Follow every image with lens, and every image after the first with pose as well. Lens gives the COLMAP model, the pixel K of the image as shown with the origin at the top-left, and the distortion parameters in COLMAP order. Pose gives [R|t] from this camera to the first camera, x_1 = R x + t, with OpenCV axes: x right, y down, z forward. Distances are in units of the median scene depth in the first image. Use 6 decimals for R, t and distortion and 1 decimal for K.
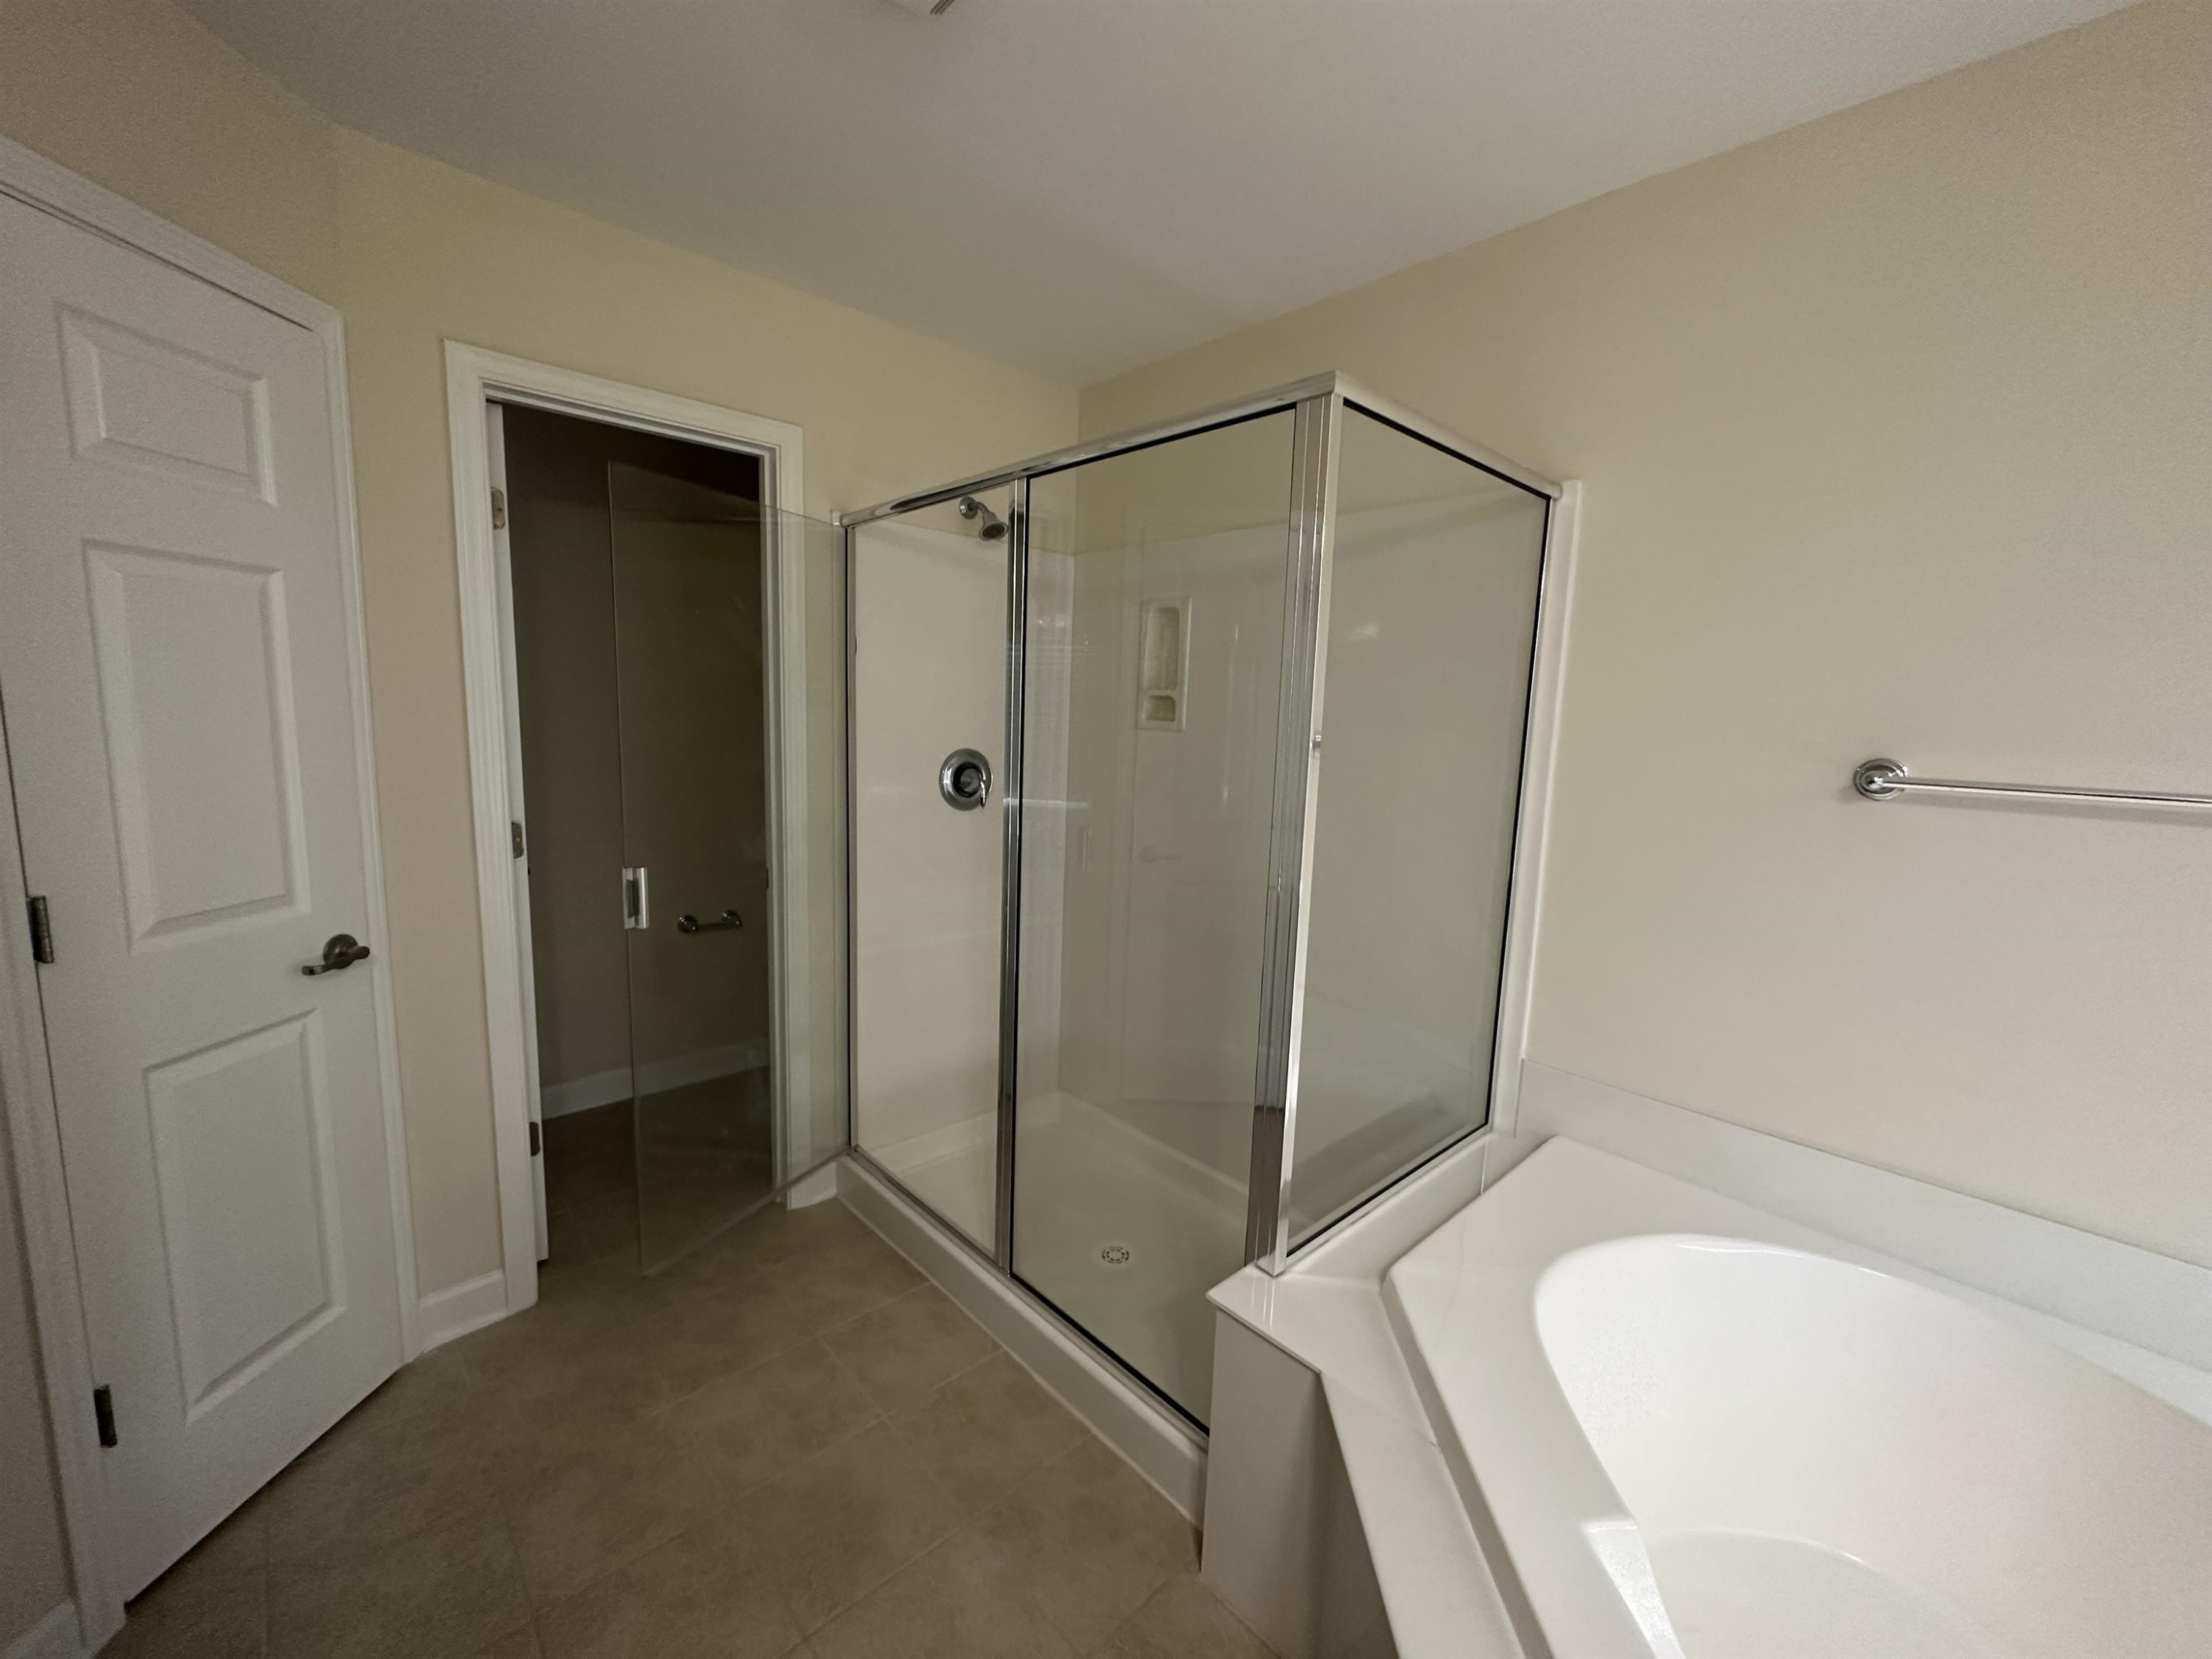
lens RADIAL K [[884.4, 0, 1106.3], [0, 884.4, 826.6], [0, 0, 1]] dist [-0.003126, 0.001171]
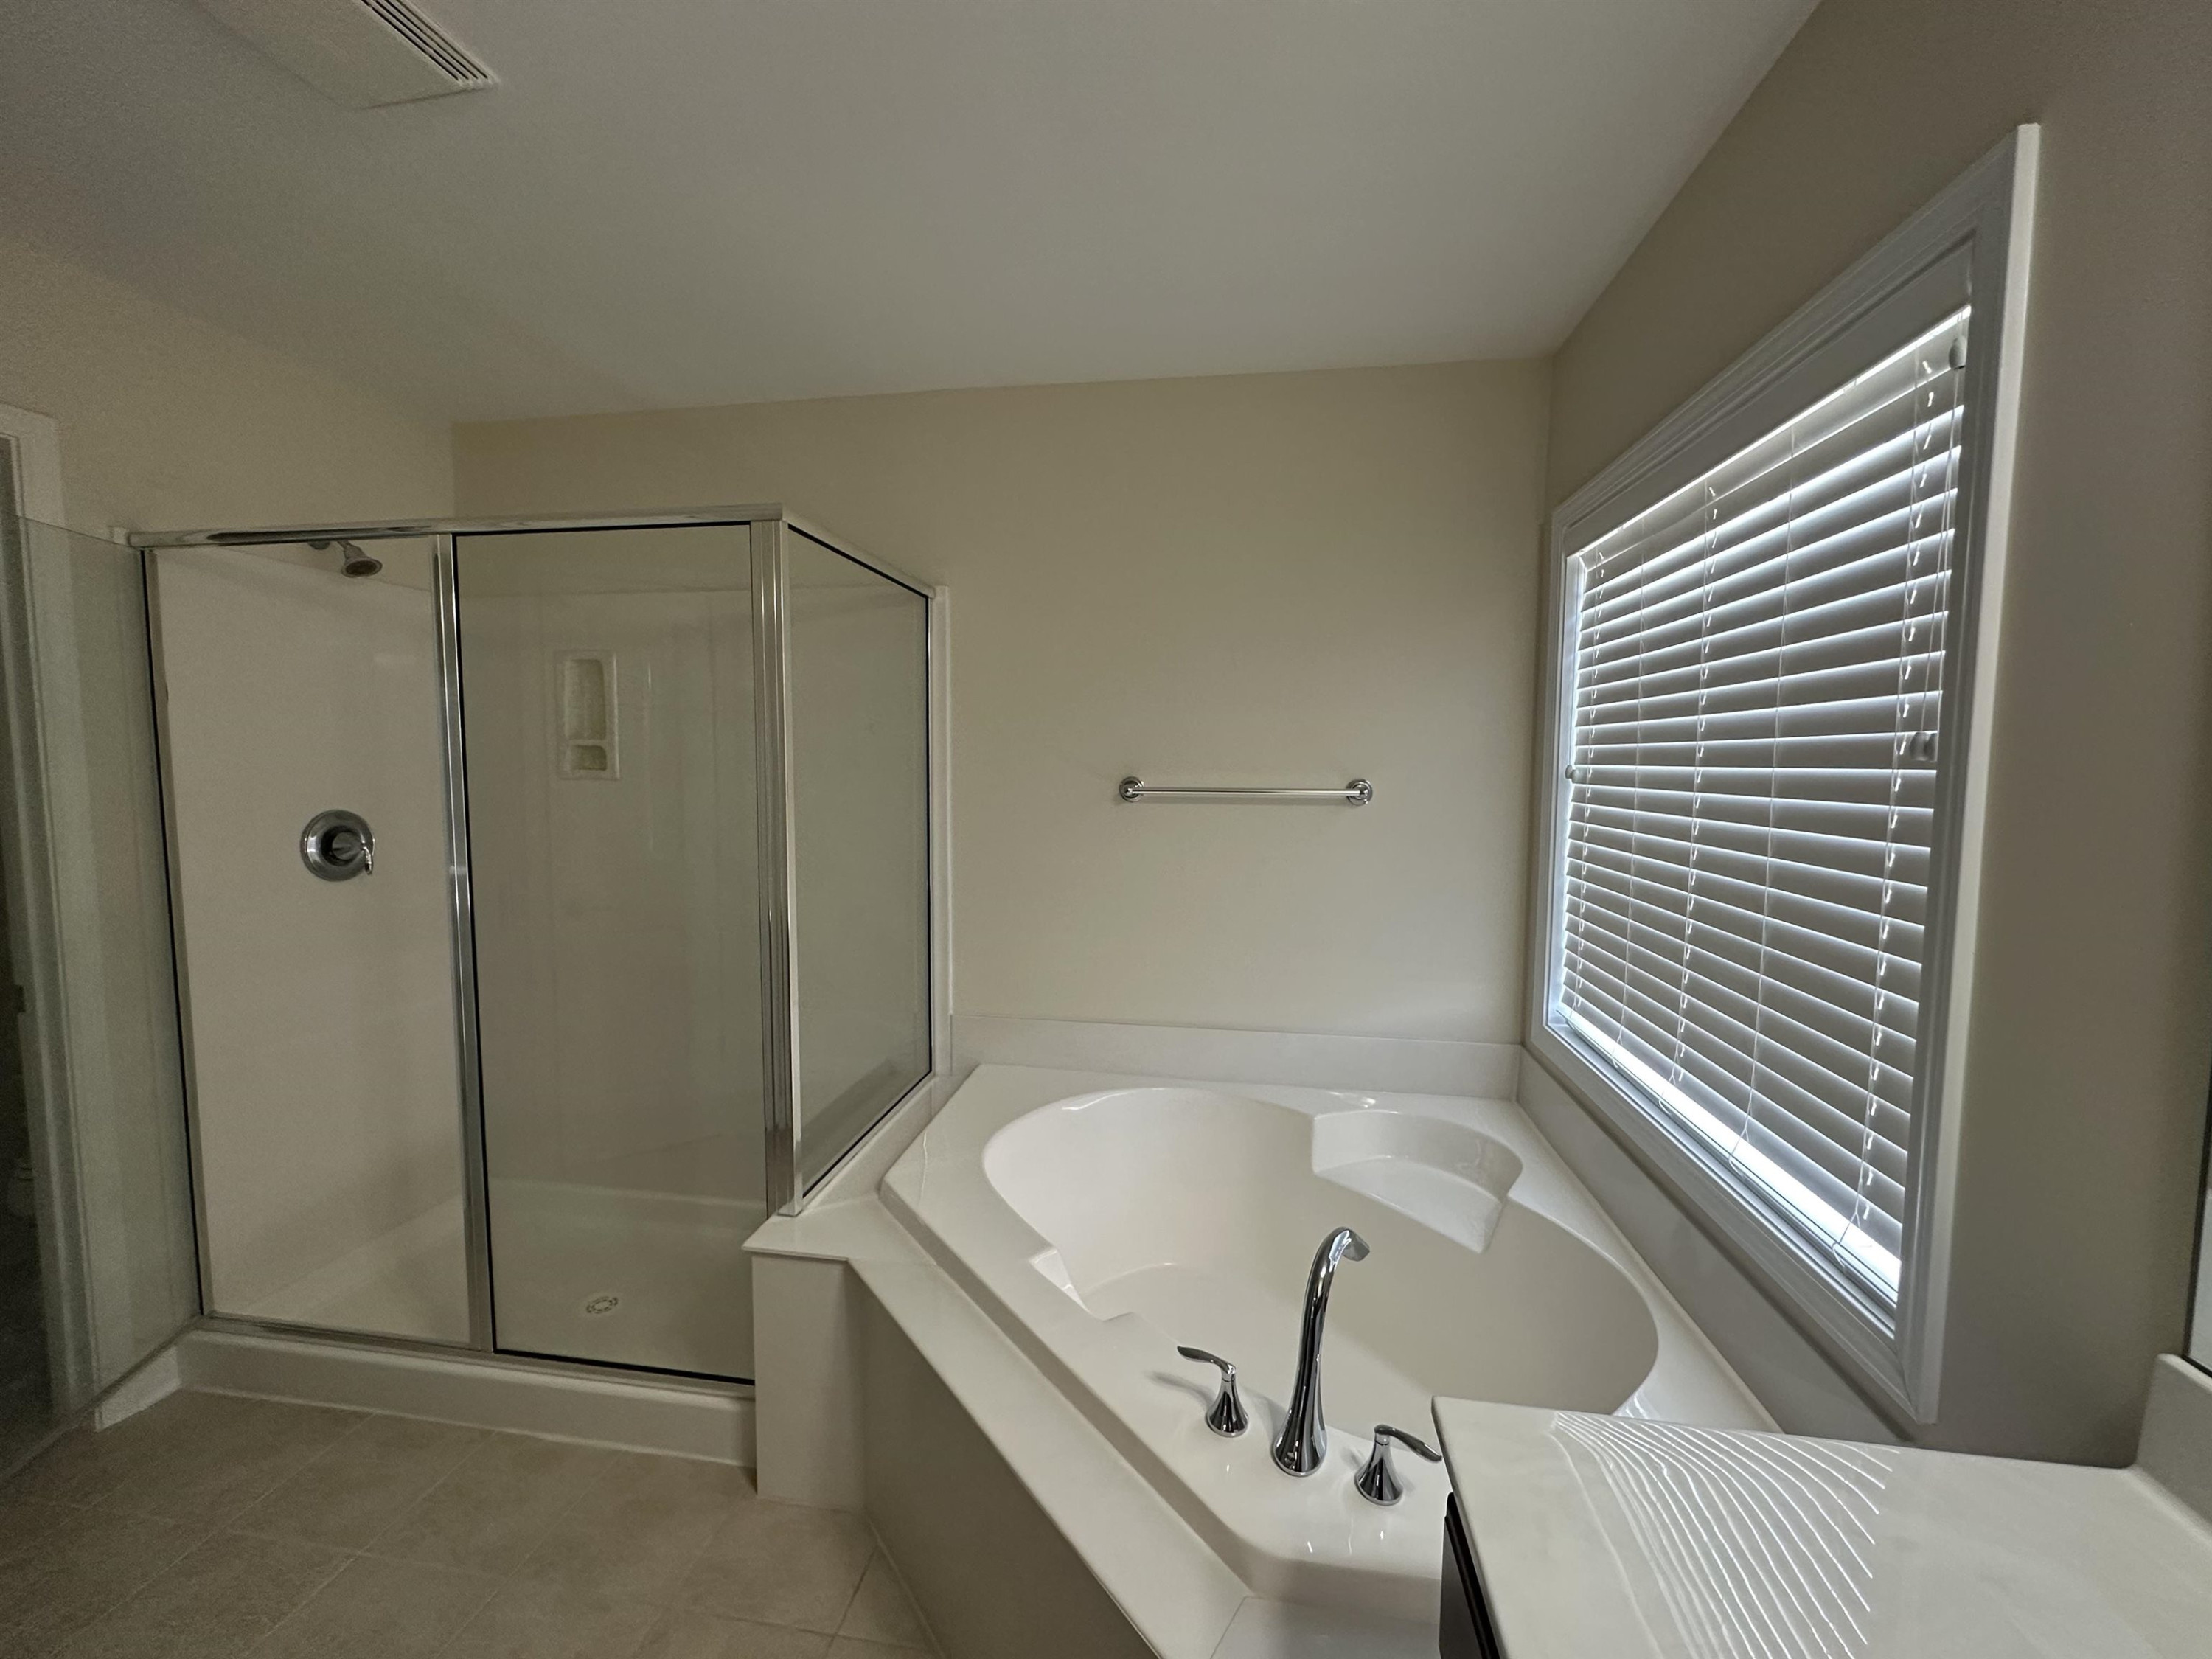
lens RADIAL K [[885.2, 0, 1107.7], [0, 885.2, 828.2], [0, 0, 1]] dist [-0.002944, 0.000640]
pose [[0.783656, -0.077468, 0.616345, -0.129025], [0.103645, 0.994591, -0.006770, 0.017706], [-0.612487, 0.069186, 0.787447, -0.189681]]
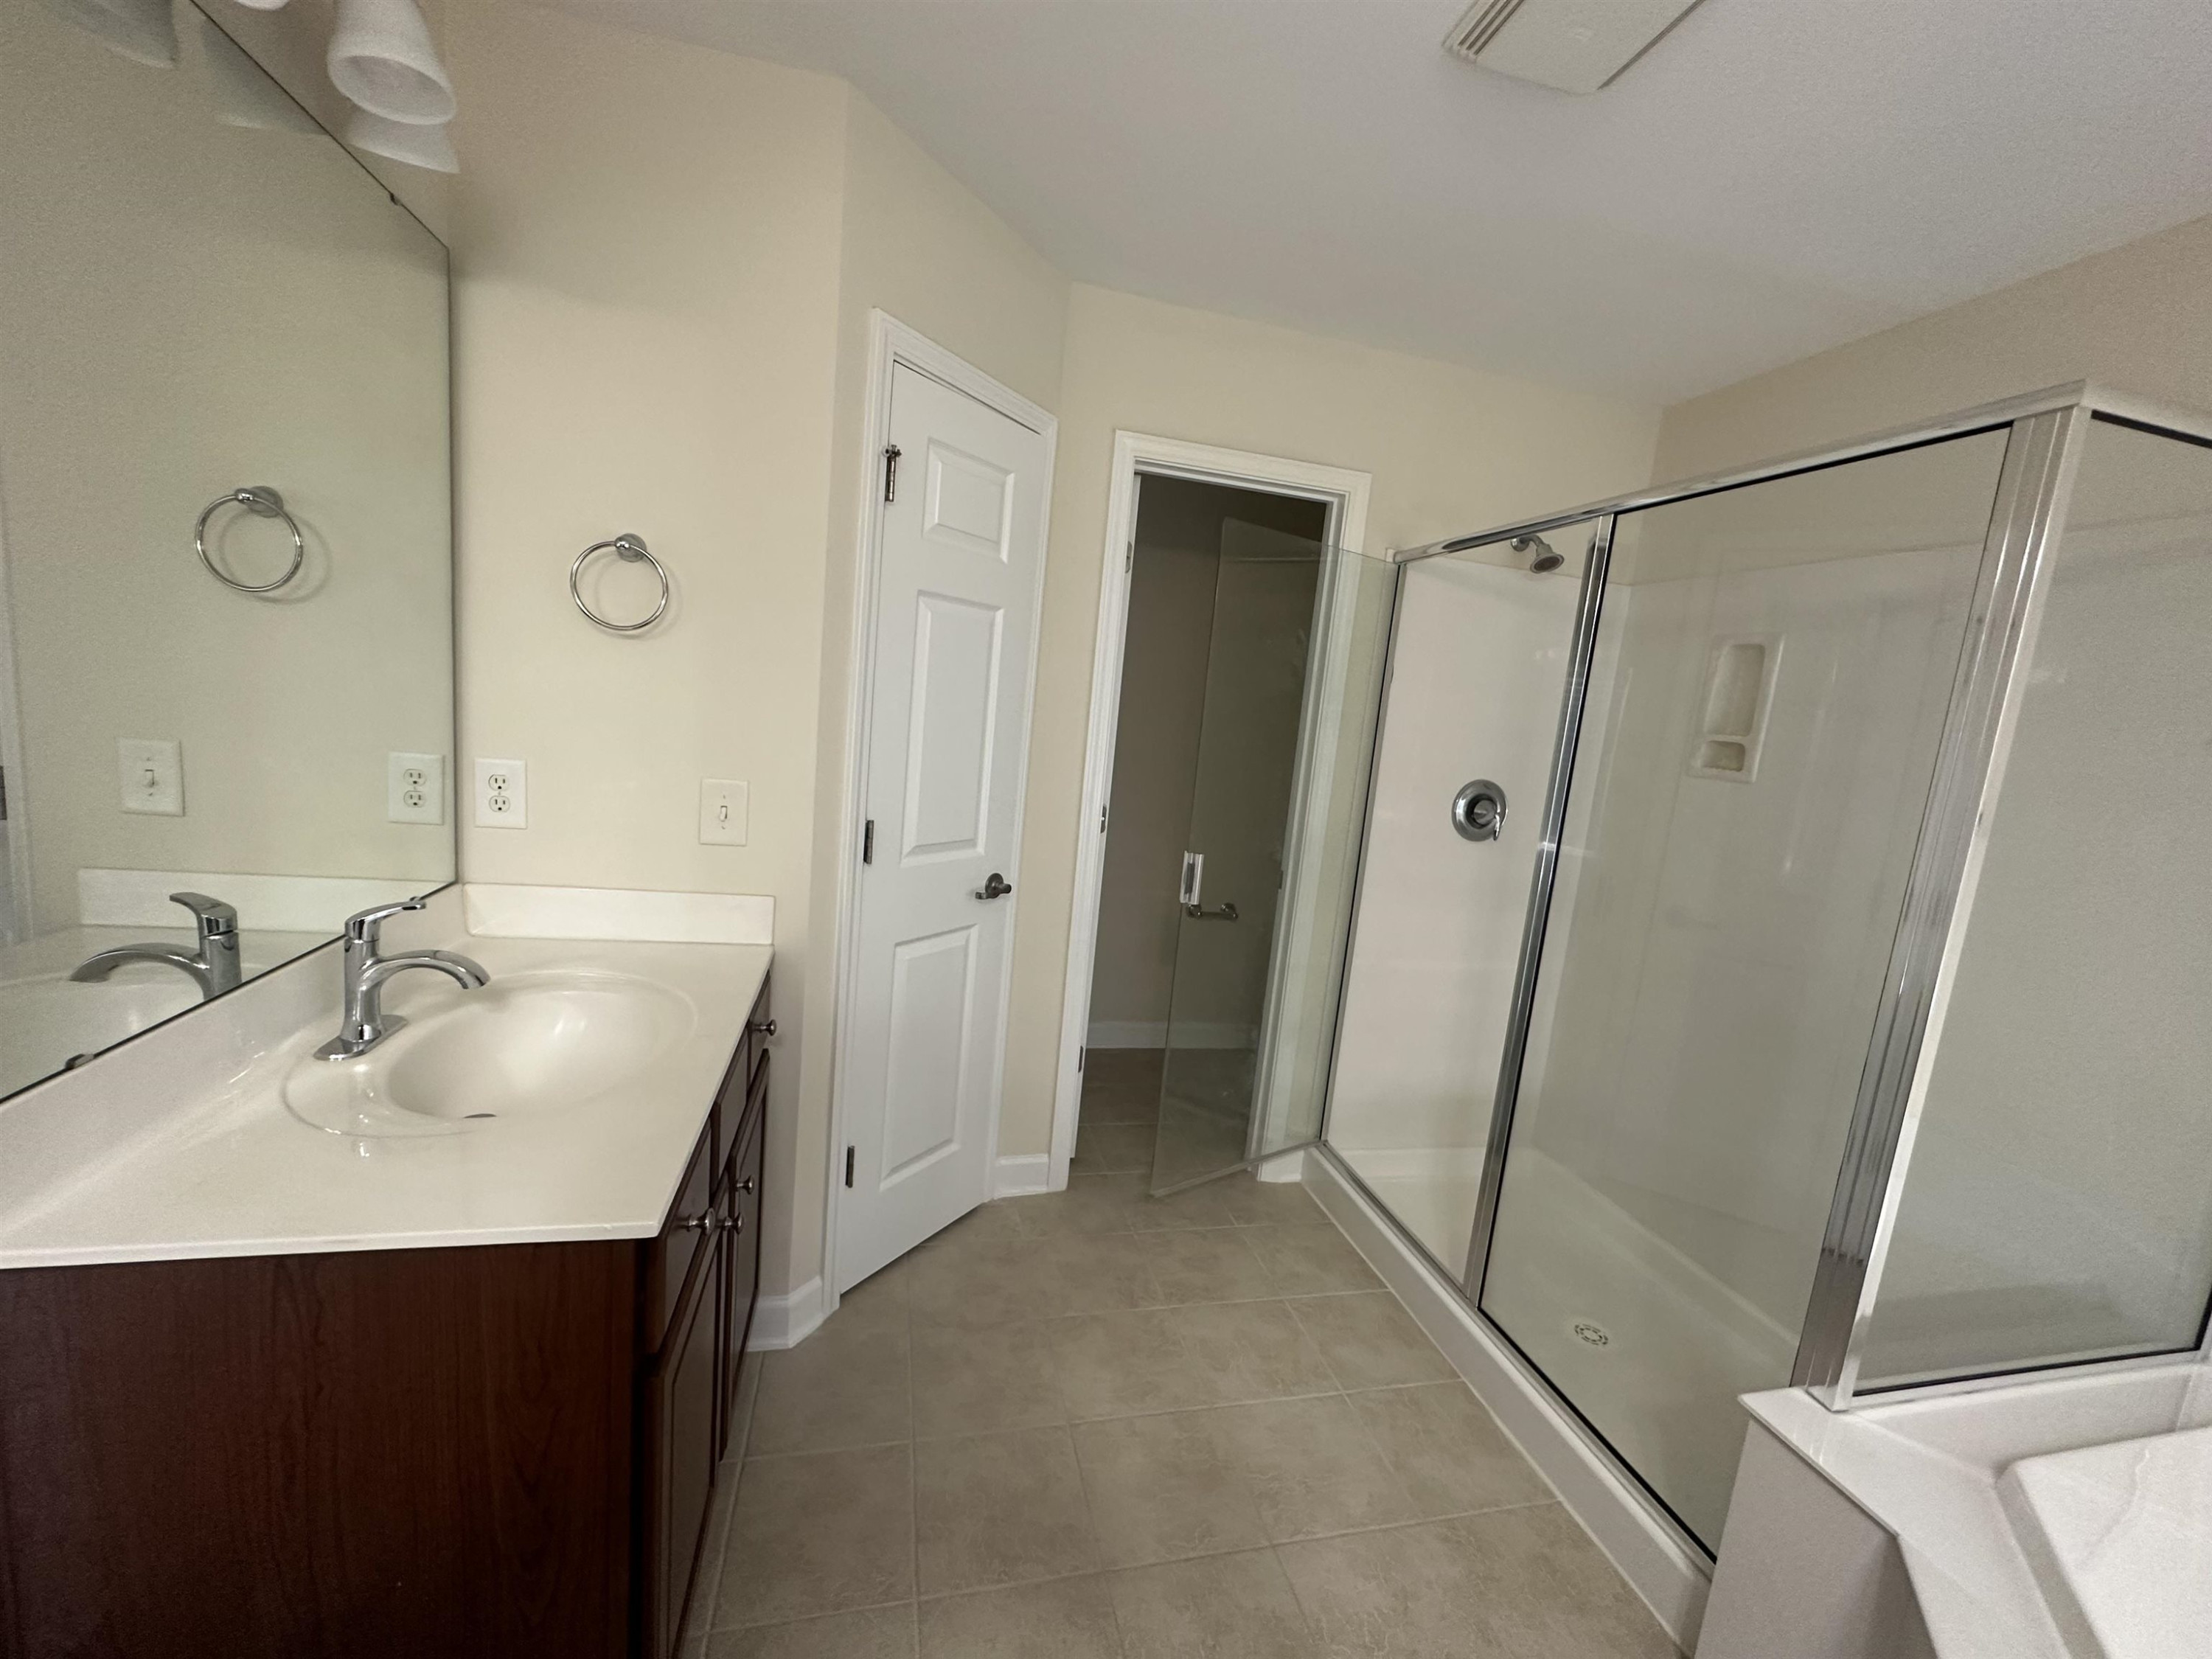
lens RADIAL K [[885.2, 0, 1107.7], [0, 885.2, 828.2], [0, 0, 1]] dist [-0.002944, 0.000640]
pose [[0.872462, 0.119241, -0.473911, -0.063292], [-0.129942, 0.991469, 0.010243, 0.013580], [0.471089, 0.052644, 0.880513, -0.098012]]
